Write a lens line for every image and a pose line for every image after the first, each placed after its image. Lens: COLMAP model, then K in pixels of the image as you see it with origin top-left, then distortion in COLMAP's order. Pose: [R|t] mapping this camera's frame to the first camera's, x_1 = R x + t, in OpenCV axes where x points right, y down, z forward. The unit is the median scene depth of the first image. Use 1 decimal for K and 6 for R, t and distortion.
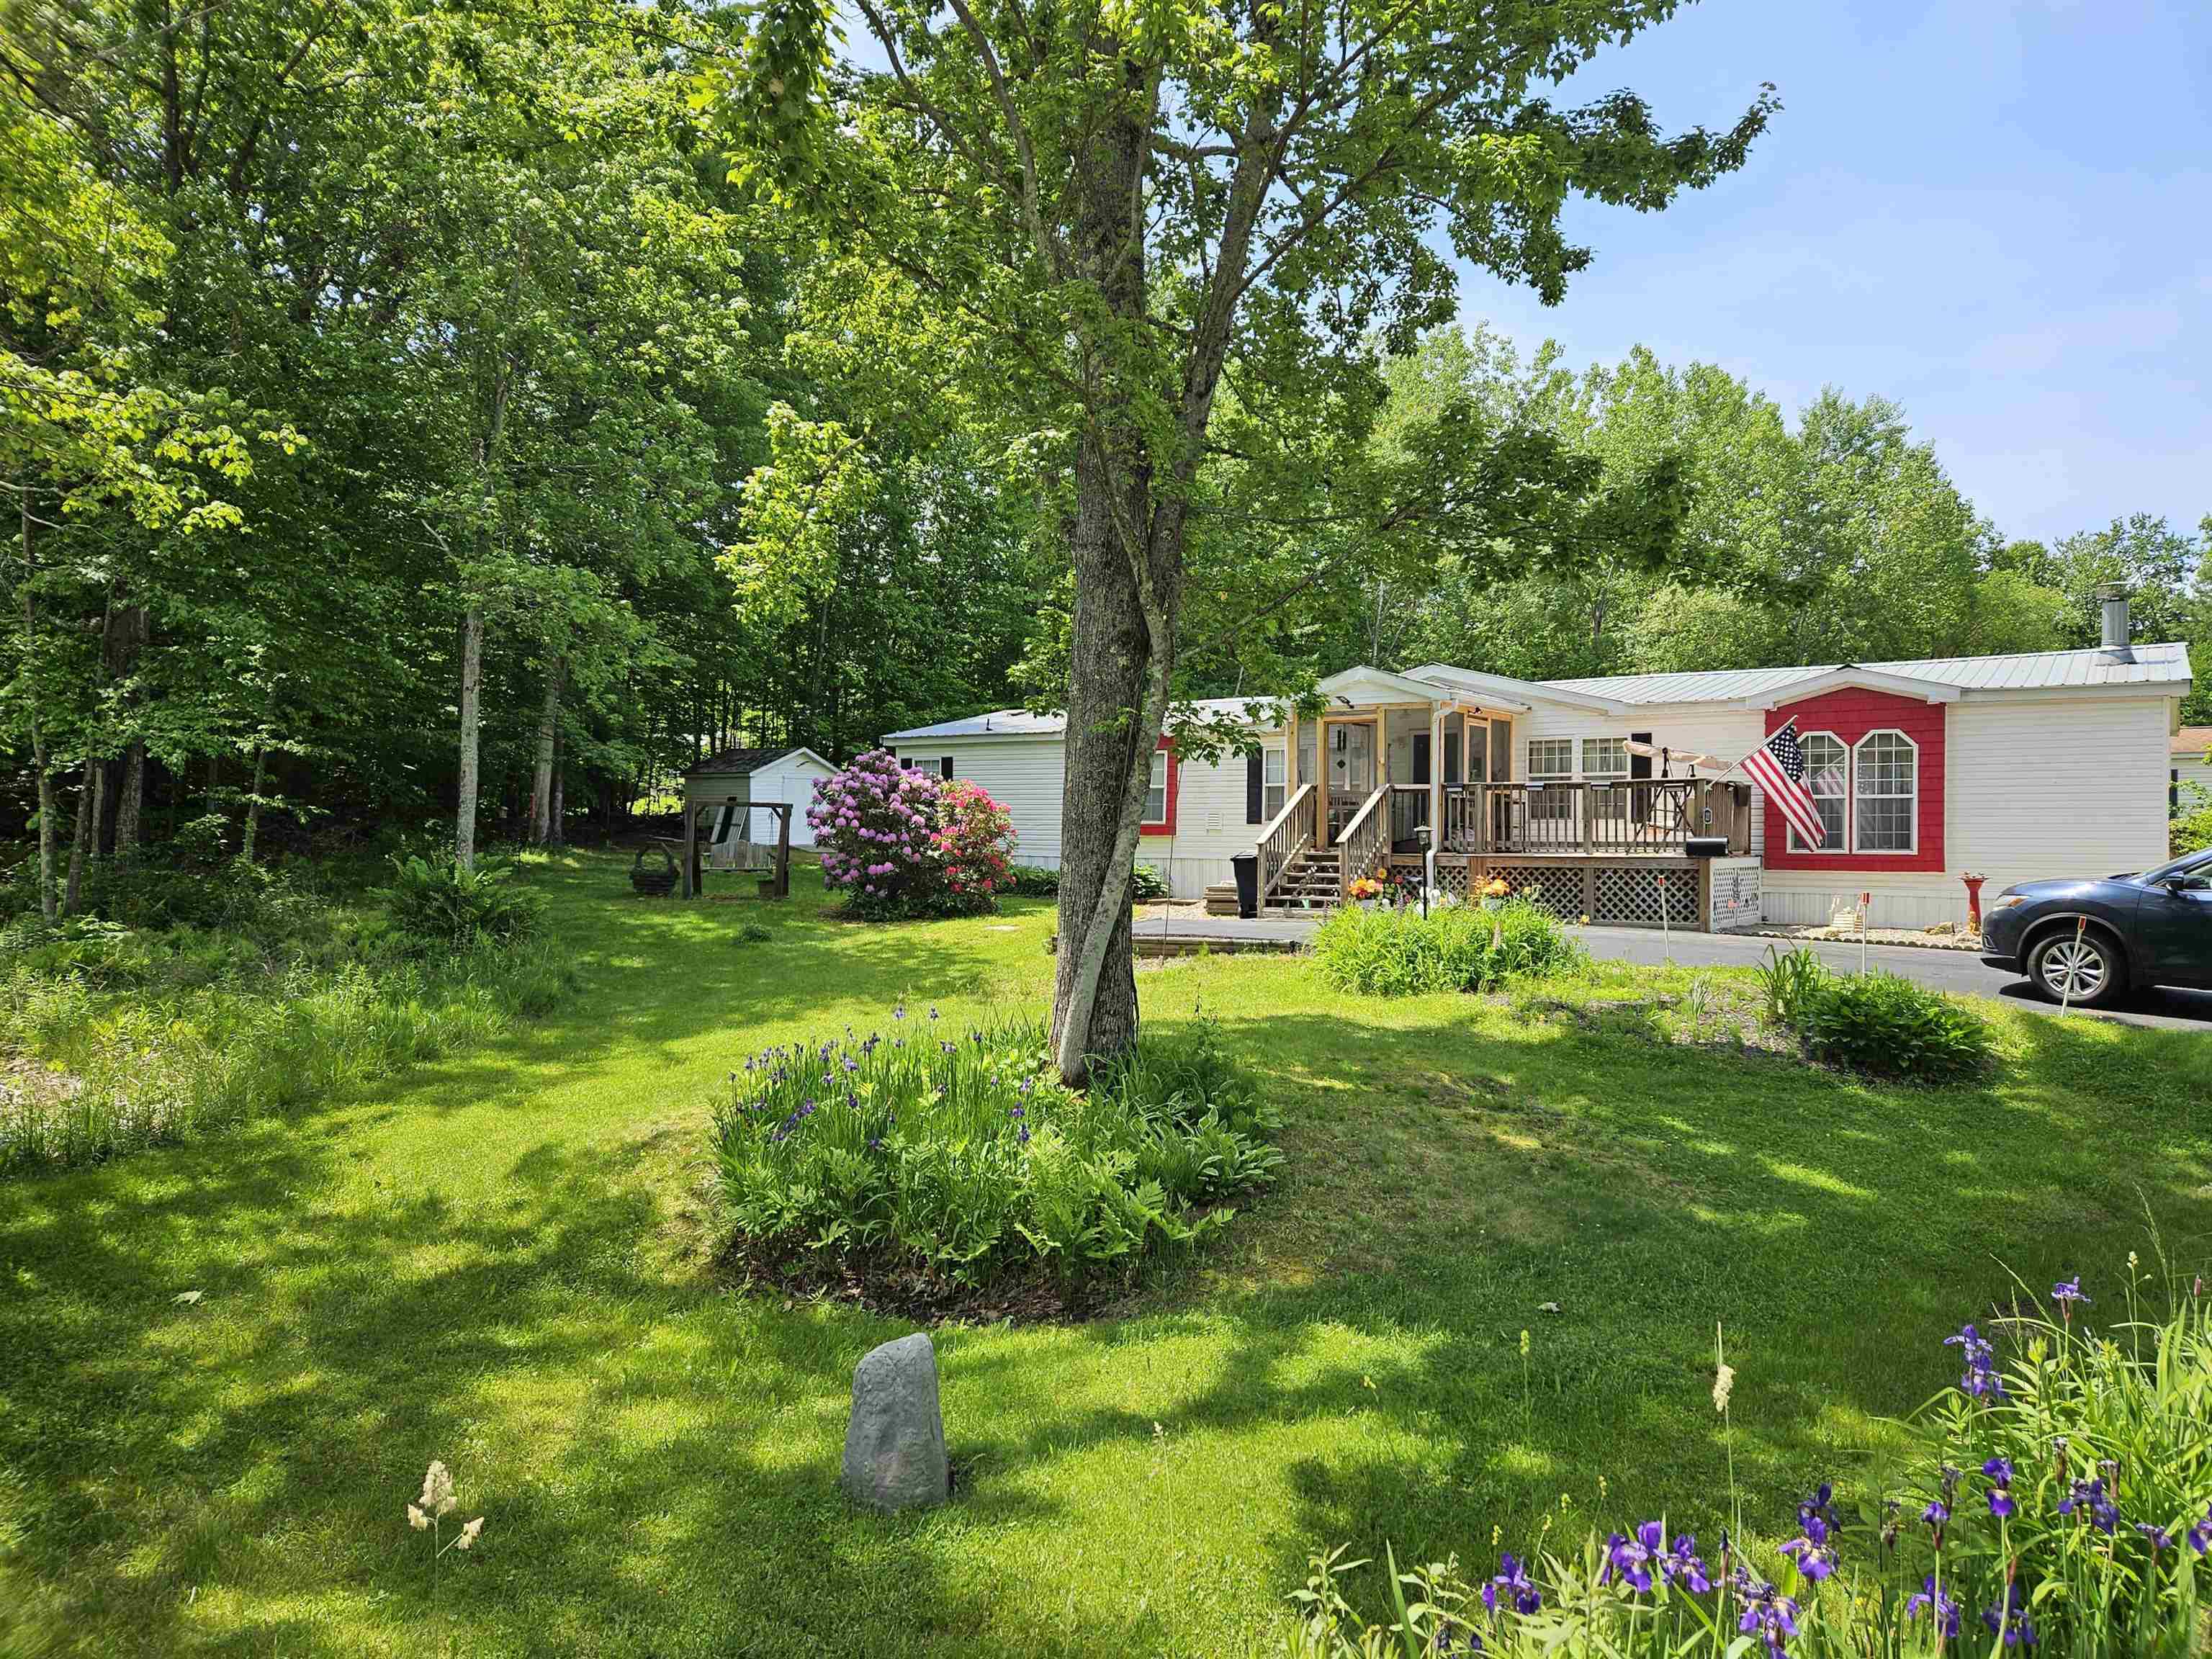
lens RADIAL K [[1515.4, 0, 1106.0], [0, 1515.4, 829.5], [0, 0, 1]] dist [0.046942, 0.000053]
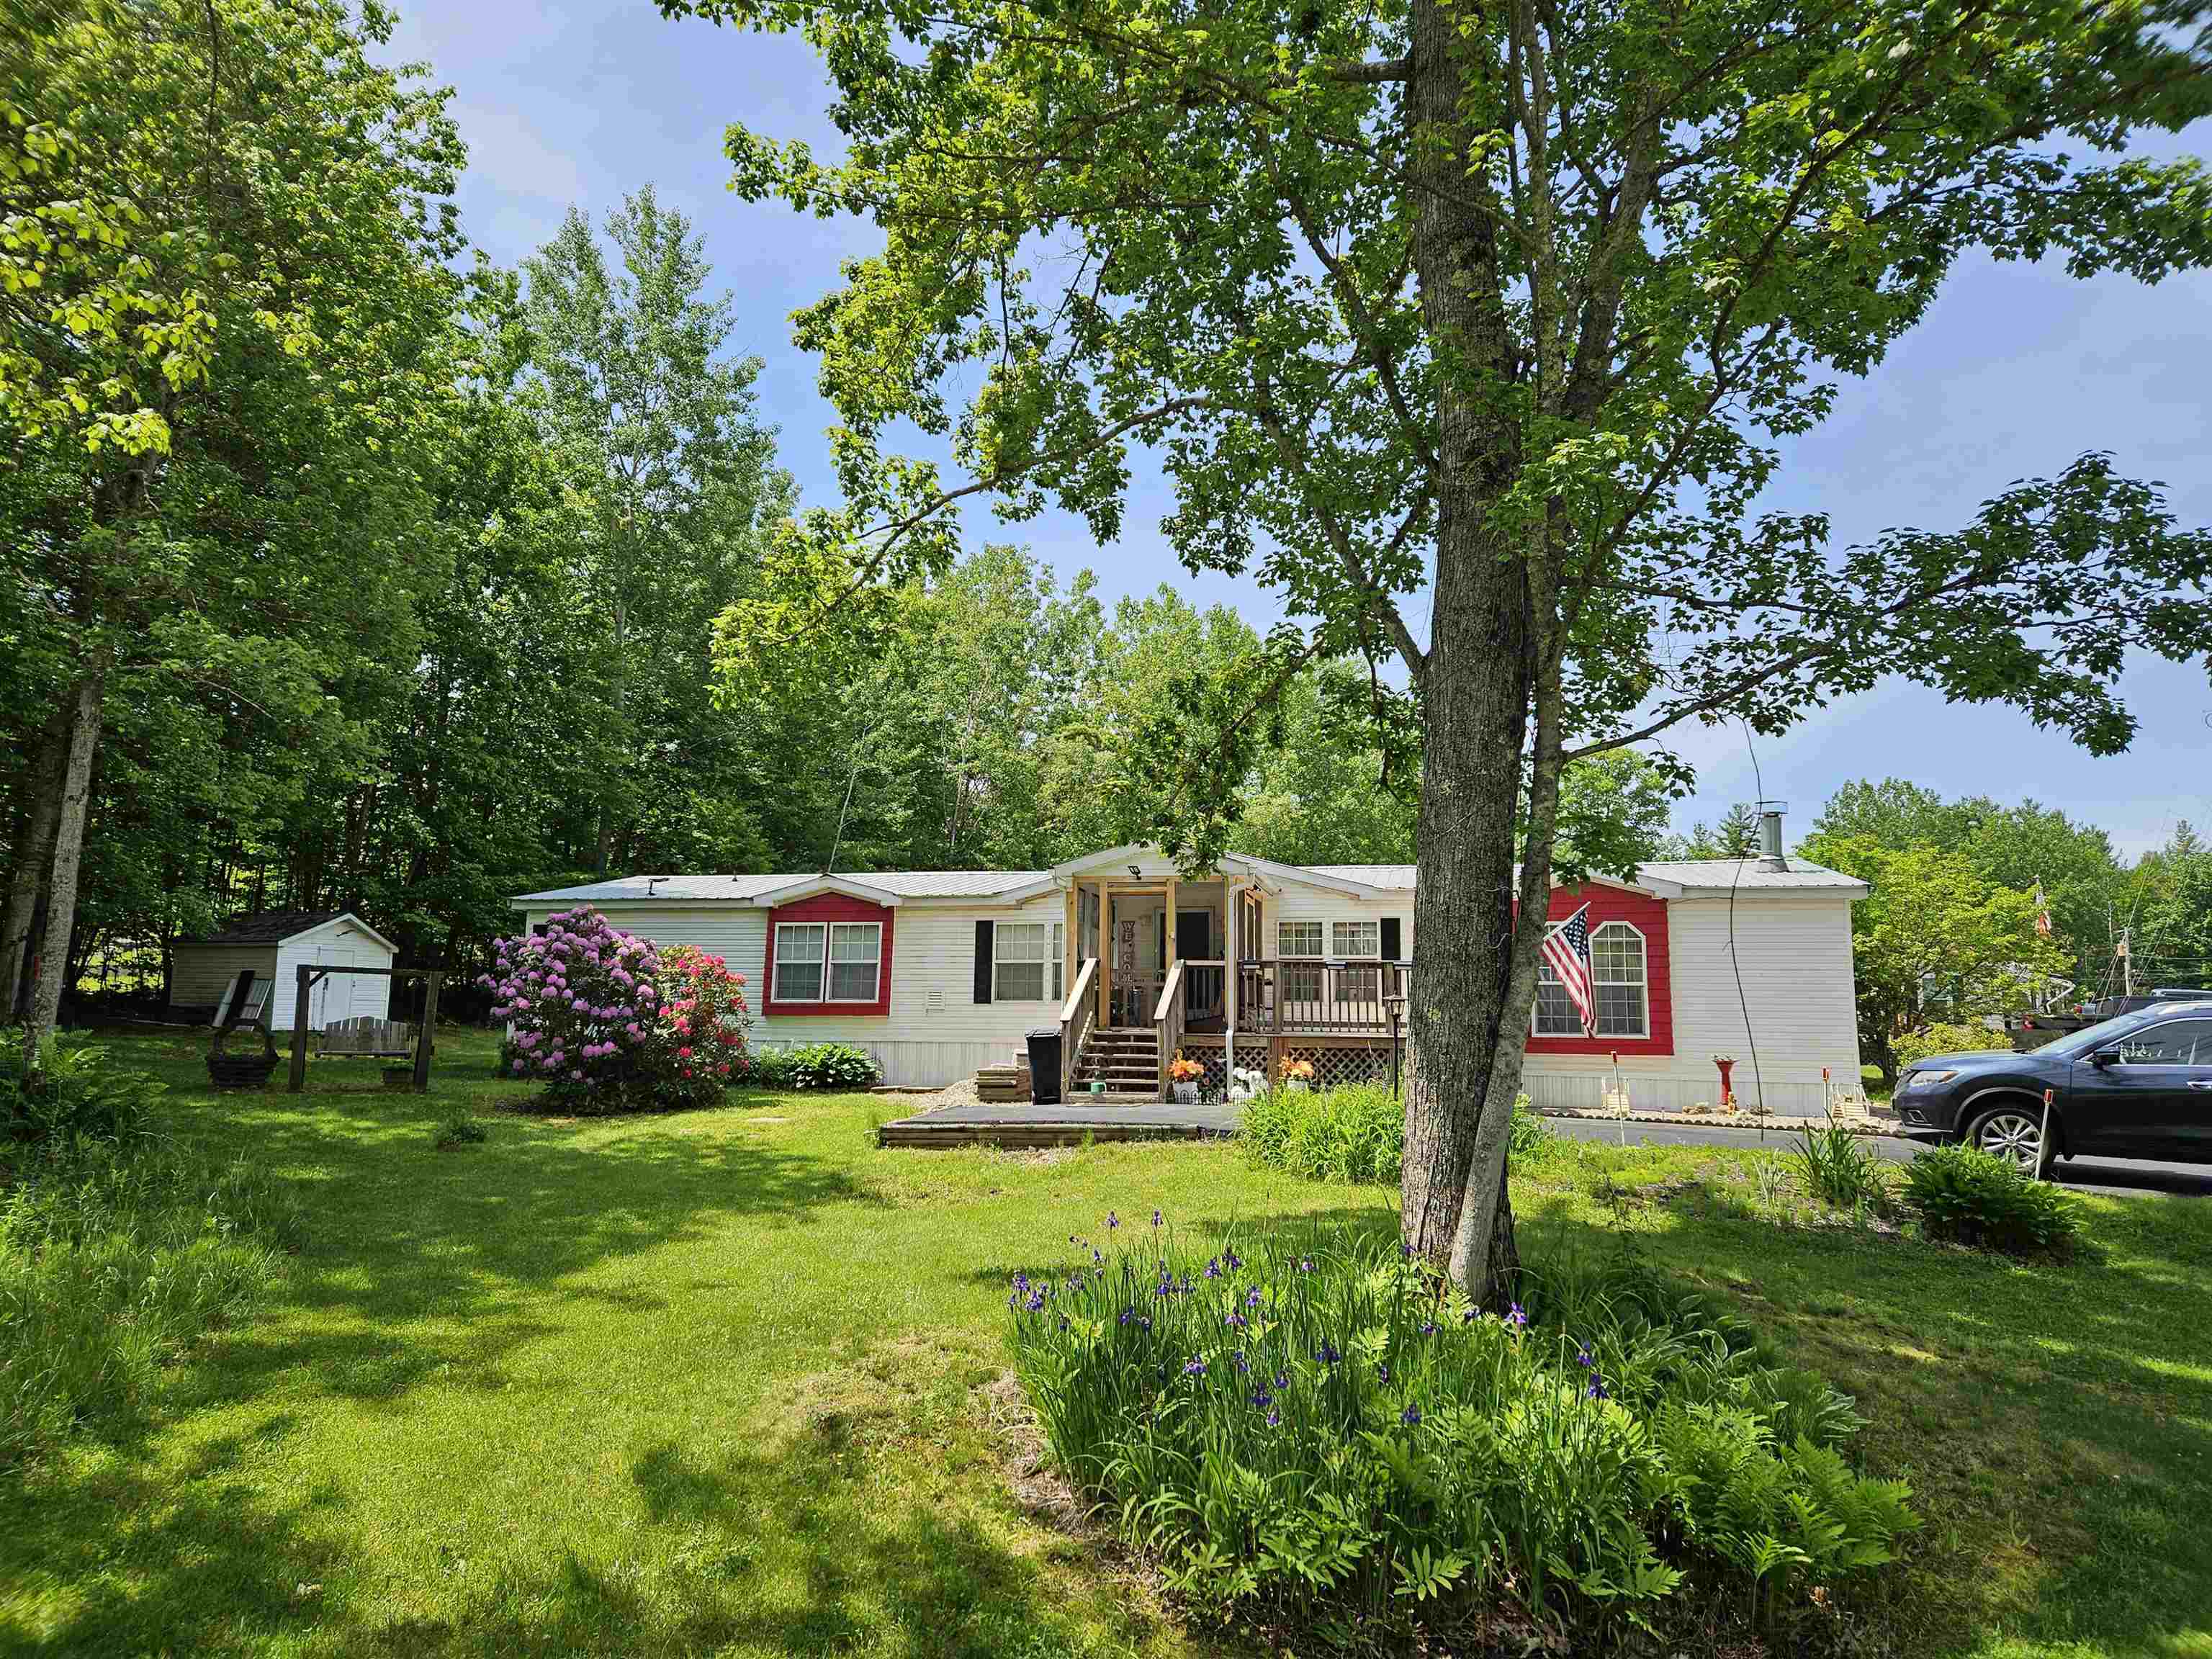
lens RADIAL K [[1472.9, 0, 1106.0], [0, 1472.9, 829.5], [0, 0, 1]] dist [0.082921, -0.077946]
pose [[0.934833, 0.056320, 0.350593, -0.187697], [-0.009356, 0.990906, -0.134233, 0.013780], [-0.354965, 0.122206, 0.926858, 0.146430]]
